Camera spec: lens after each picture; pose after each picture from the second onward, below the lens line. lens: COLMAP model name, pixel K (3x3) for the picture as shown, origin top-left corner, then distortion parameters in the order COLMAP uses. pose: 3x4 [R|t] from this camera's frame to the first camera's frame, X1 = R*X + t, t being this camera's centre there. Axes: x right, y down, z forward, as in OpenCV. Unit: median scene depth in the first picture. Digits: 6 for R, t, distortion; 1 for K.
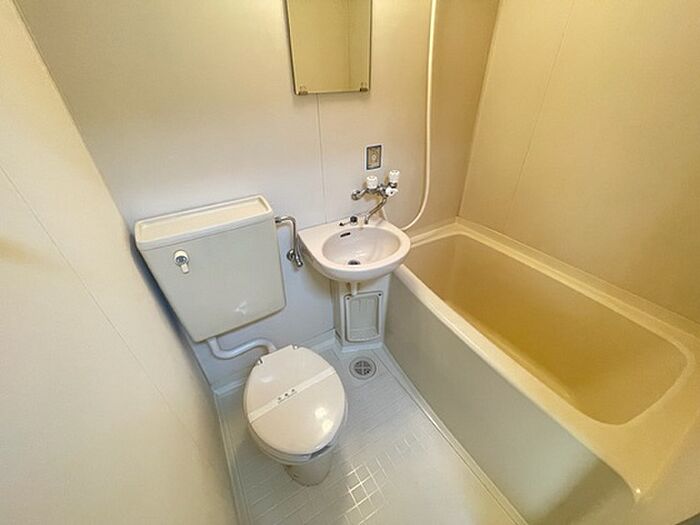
lens RADIAL K [[284.7, 0, 346.5], [0, 284.7, 263.5], [0, 0, 1]] dist [-0.000127, -0.000580]
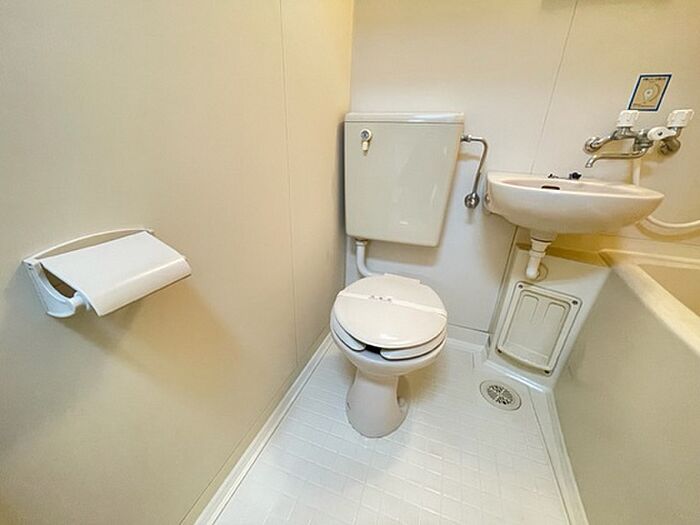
lens RADIAL K [[284.7, 0, 347.3], [0, 284.7, 262.4], [0, 0, 1]] dist [-0.000127, -0.000580]
pose [[0.647123, 0.339911, -0.682416, 0.209383], [-0.473958, 0.880480, -0.010880, 0.306536], [0.597156, 0.330478, 0.730883, 0.180832]]
